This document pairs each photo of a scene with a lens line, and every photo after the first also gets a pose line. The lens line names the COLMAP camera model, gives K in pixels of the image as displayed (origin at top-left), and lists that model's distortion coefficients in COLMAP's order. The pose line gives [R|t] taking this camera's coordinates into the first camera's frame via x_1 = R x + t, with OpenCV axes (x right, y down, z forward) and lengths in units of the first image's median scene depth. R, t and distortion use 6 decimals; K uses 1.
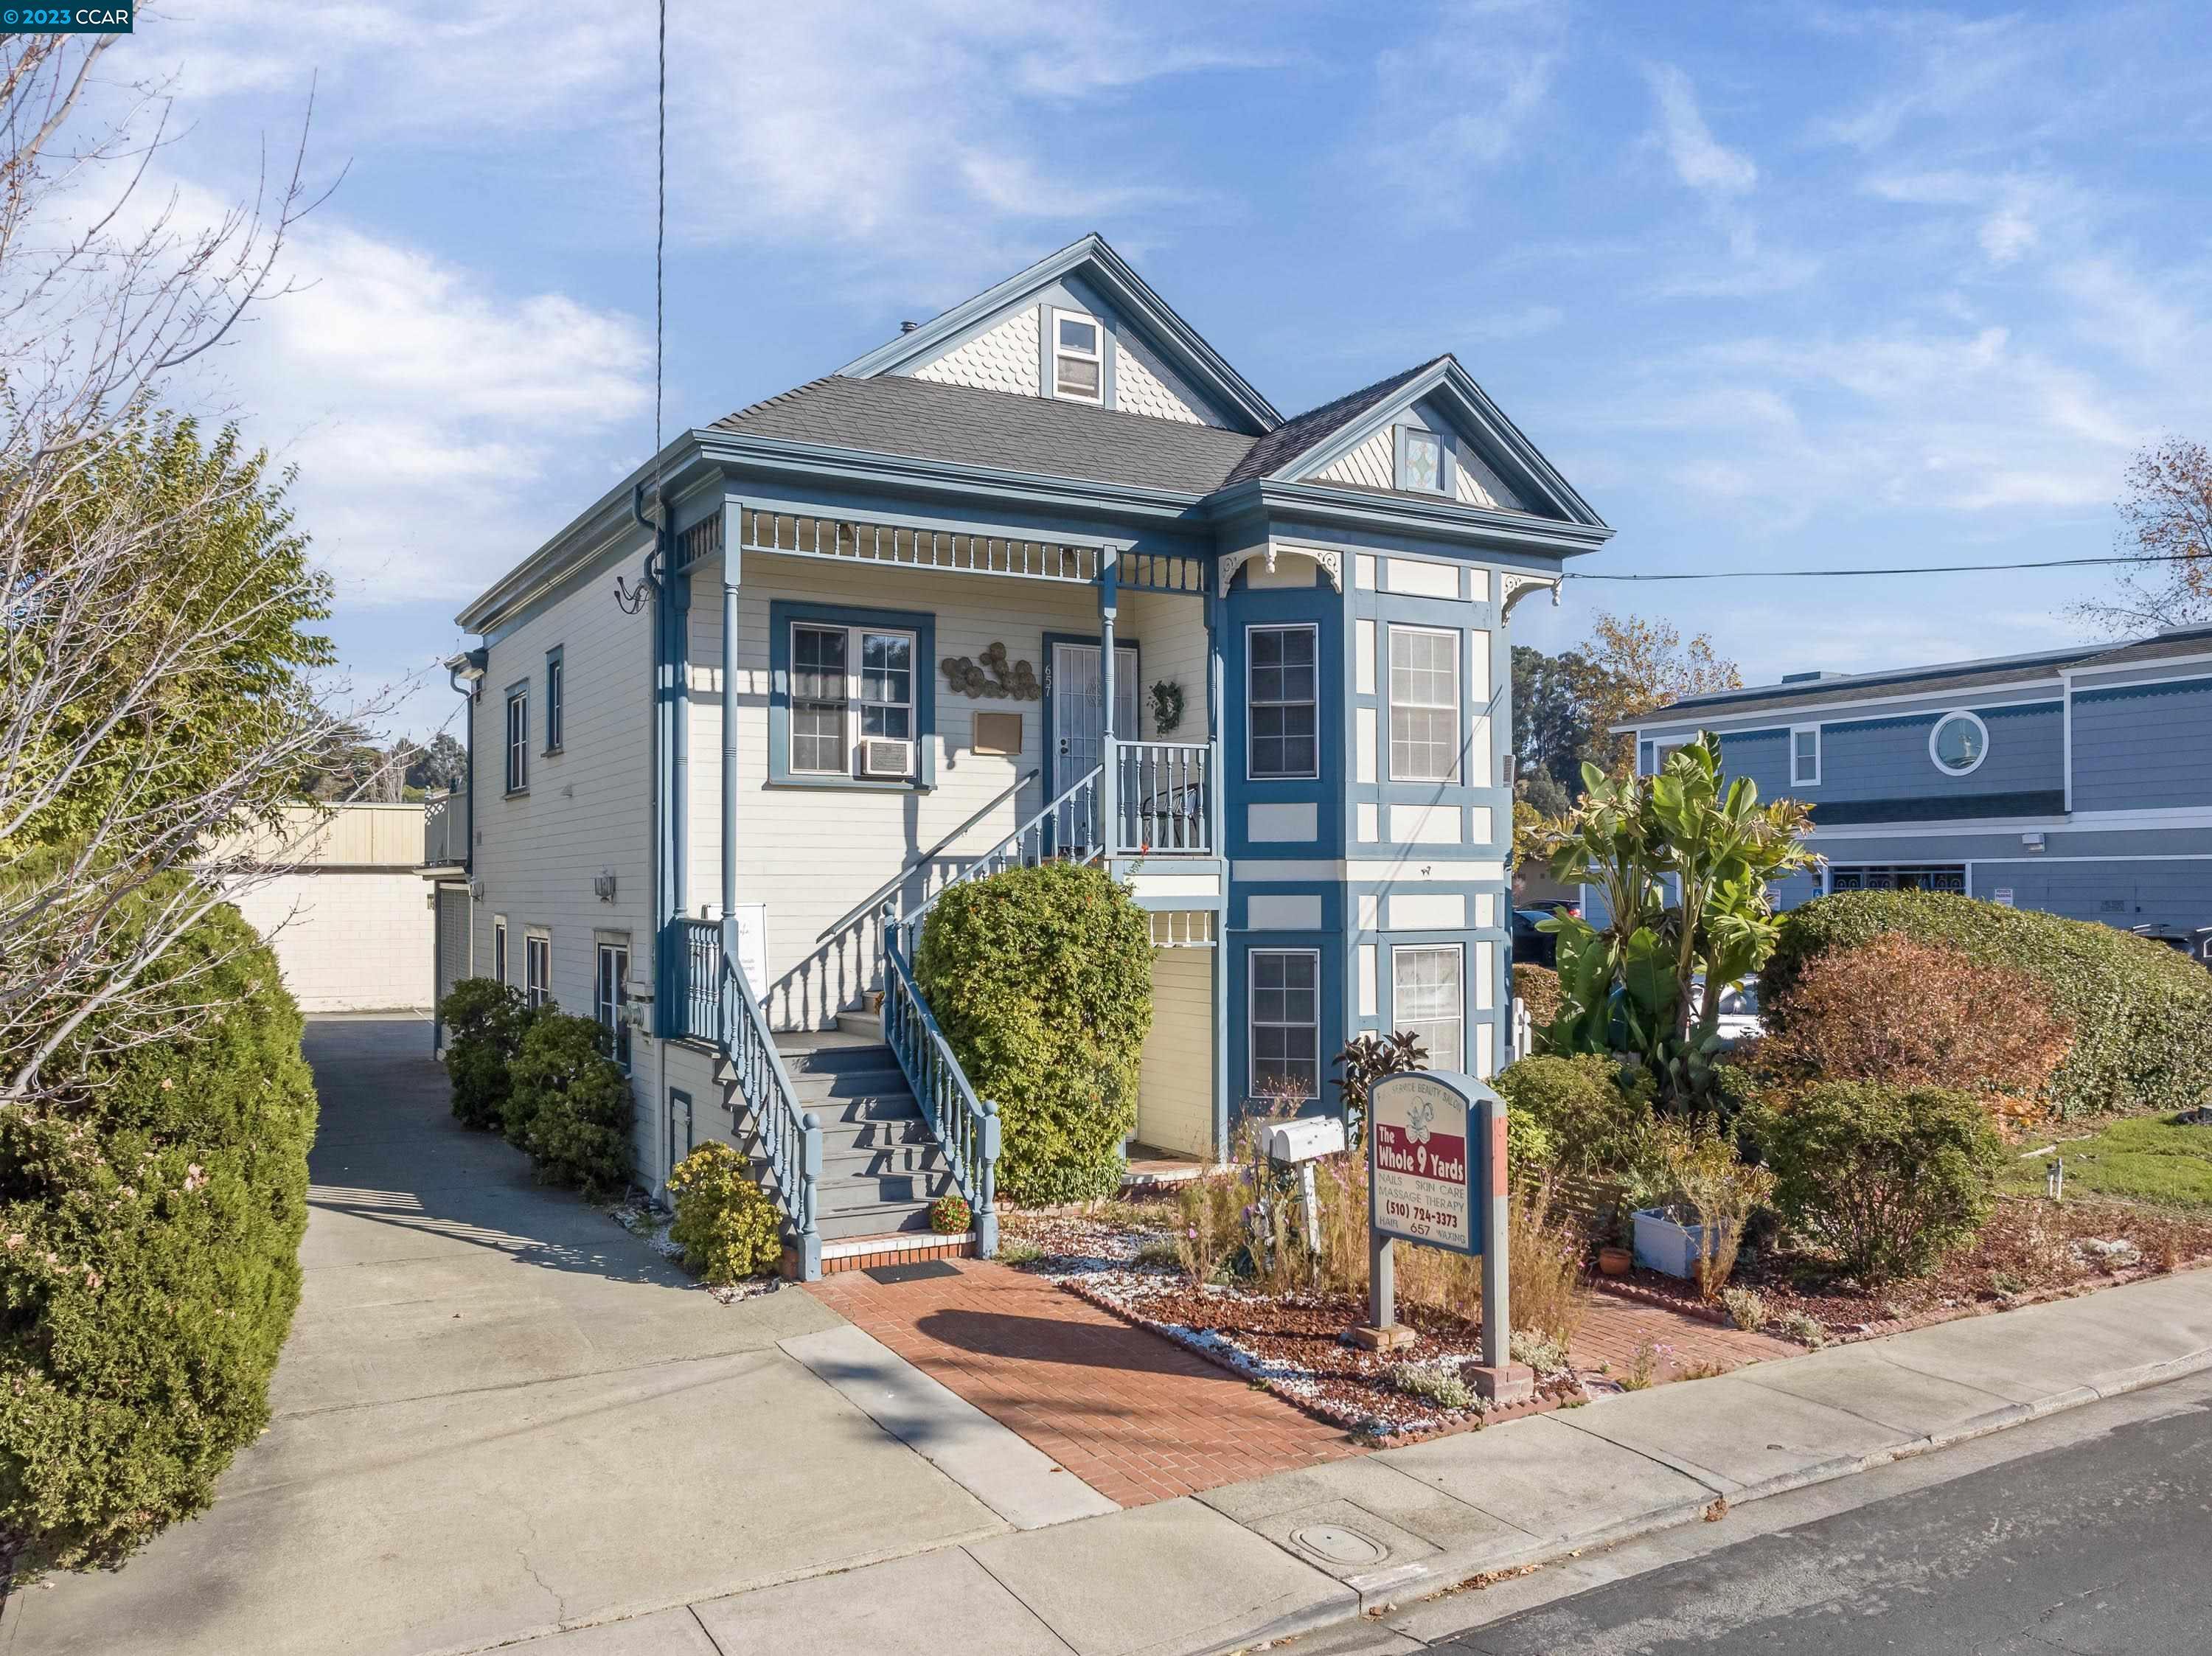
lens RADIAL K [[1551.6, 0, 1105.5], [0, 1551.6, 833.9], [0, 0, 1]] dist [-0.029123, 0.005196]
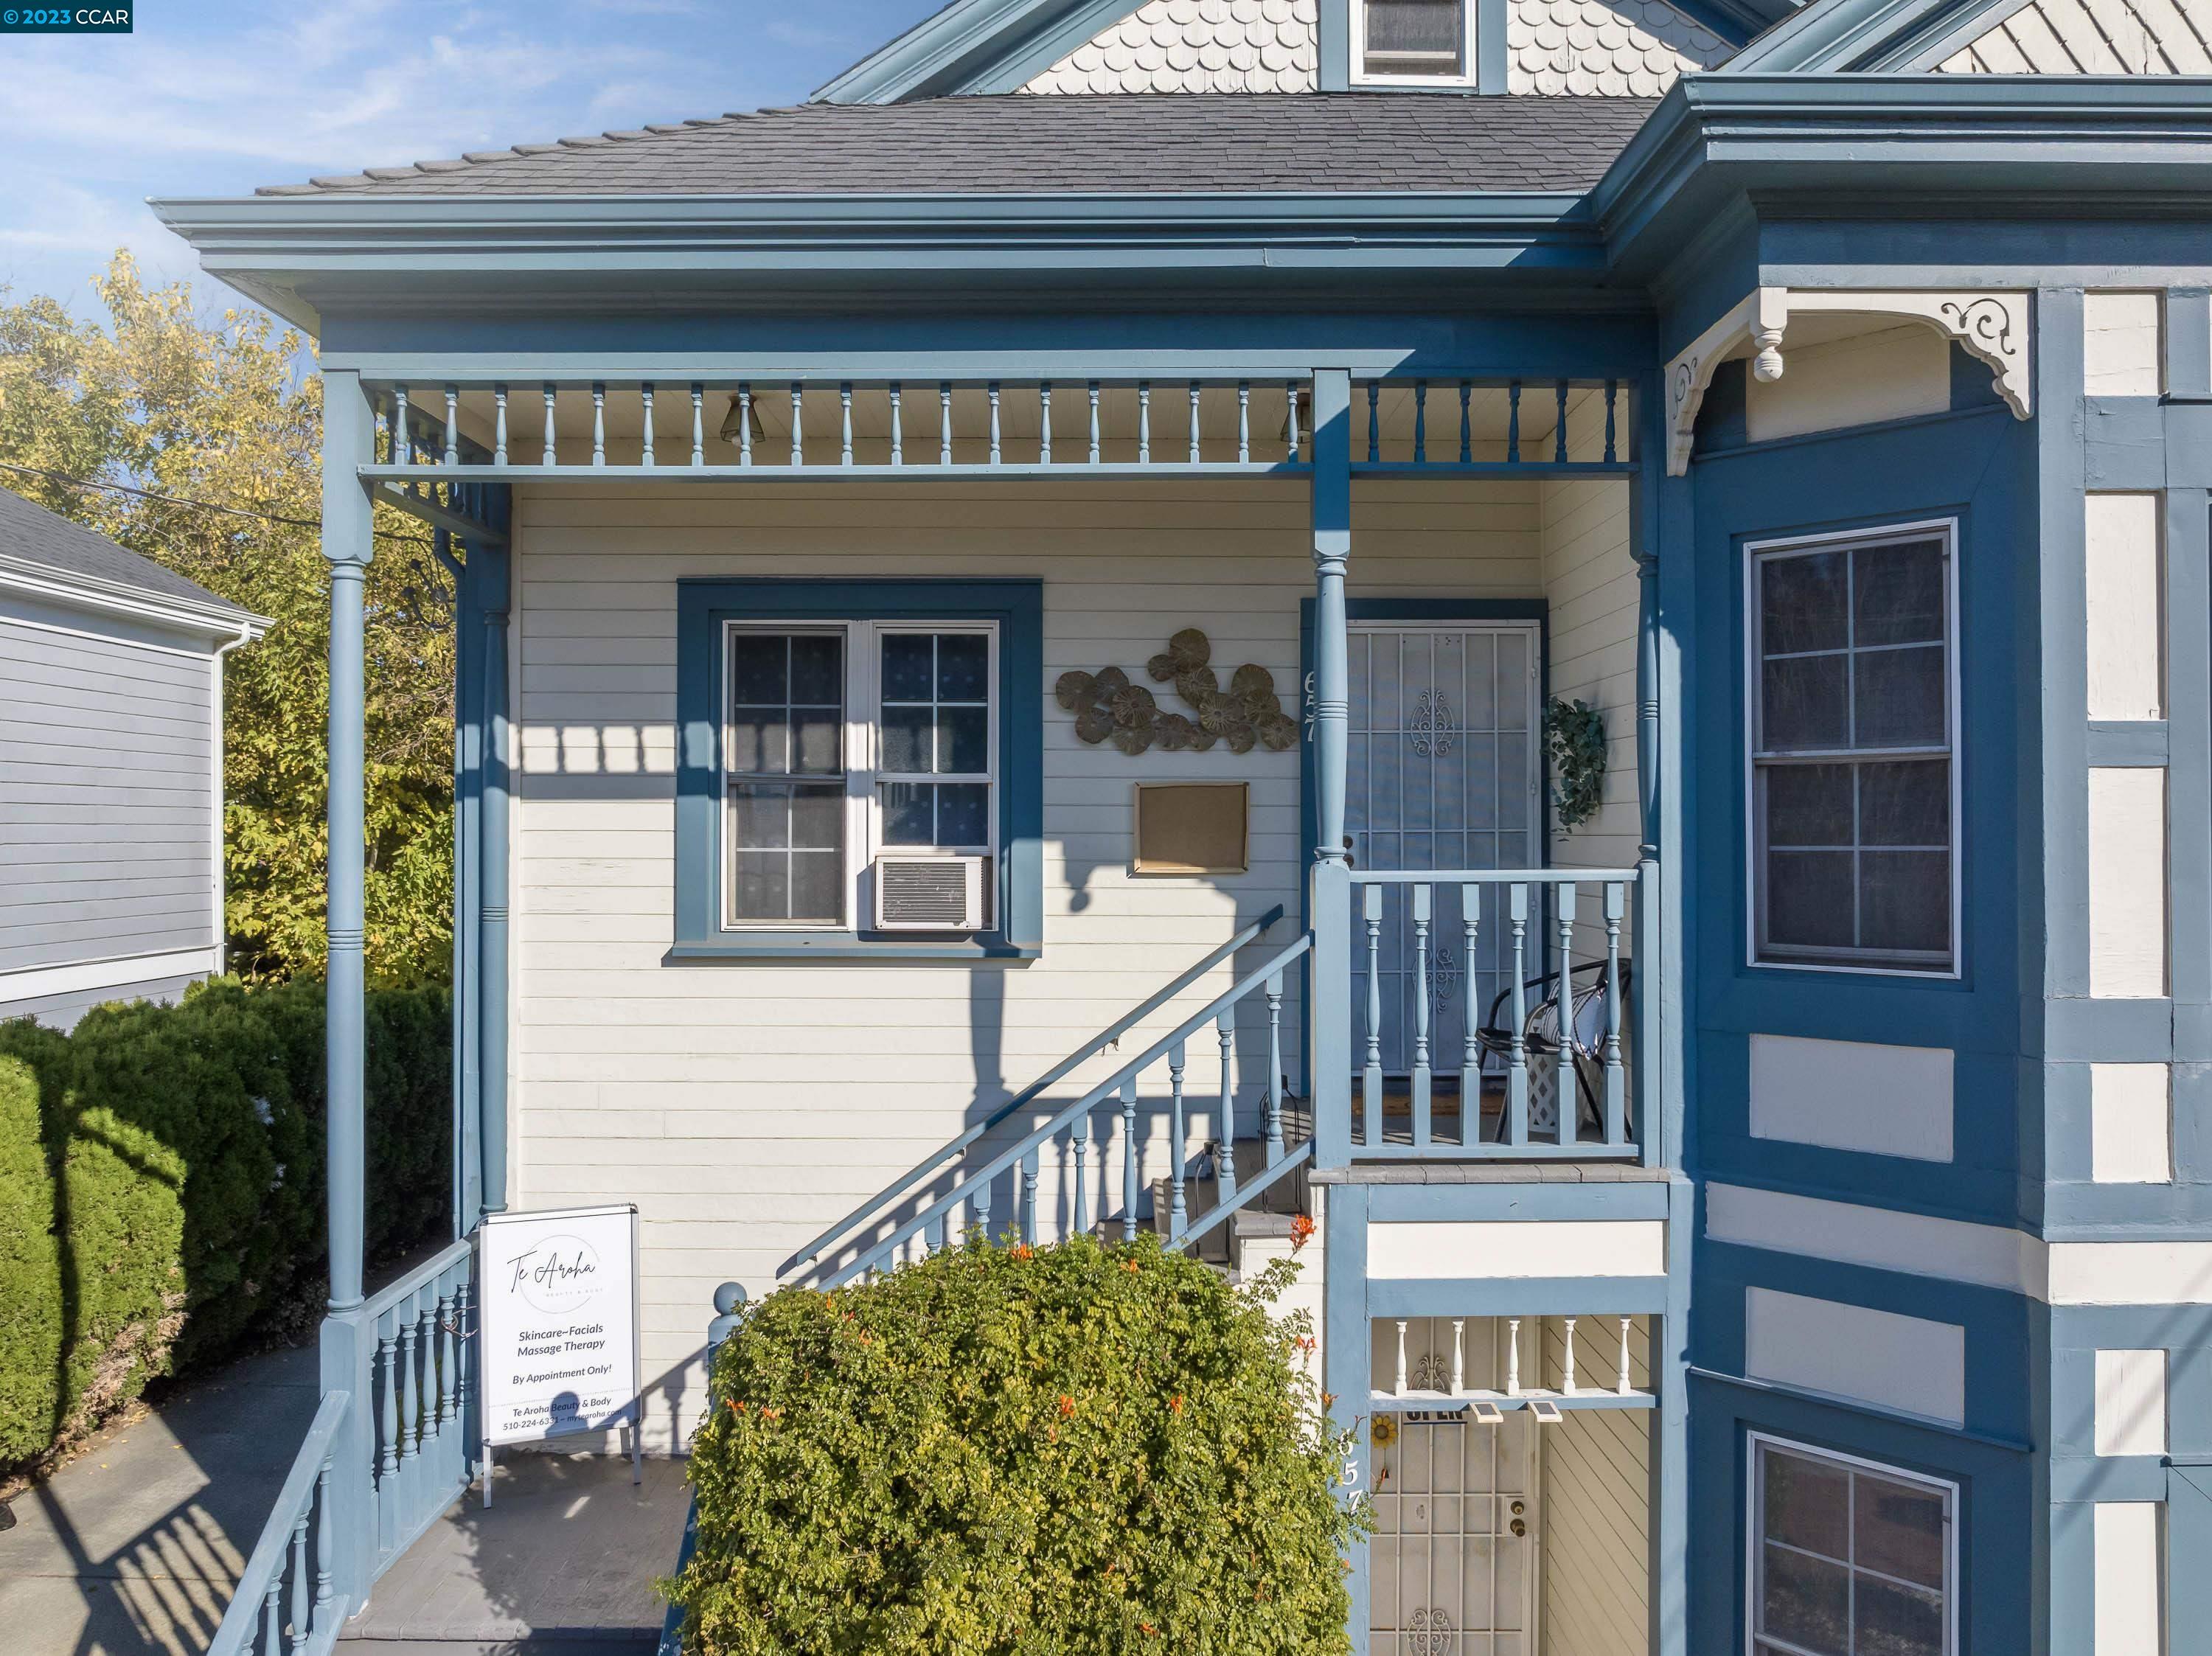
lens RADIAL K [[1551.6, 0, 1099.1], [0, 1551.6, 824.9], [0, 0, 1]] dist [-0.029123, 0.005196]
pose [[0.871519, -0.004237, -0.490343, 0.137211], [0.011530, 0.999863, 0.011853, -0.074600], [0.490226, -0.015984, 0.871449, 0.611983]]
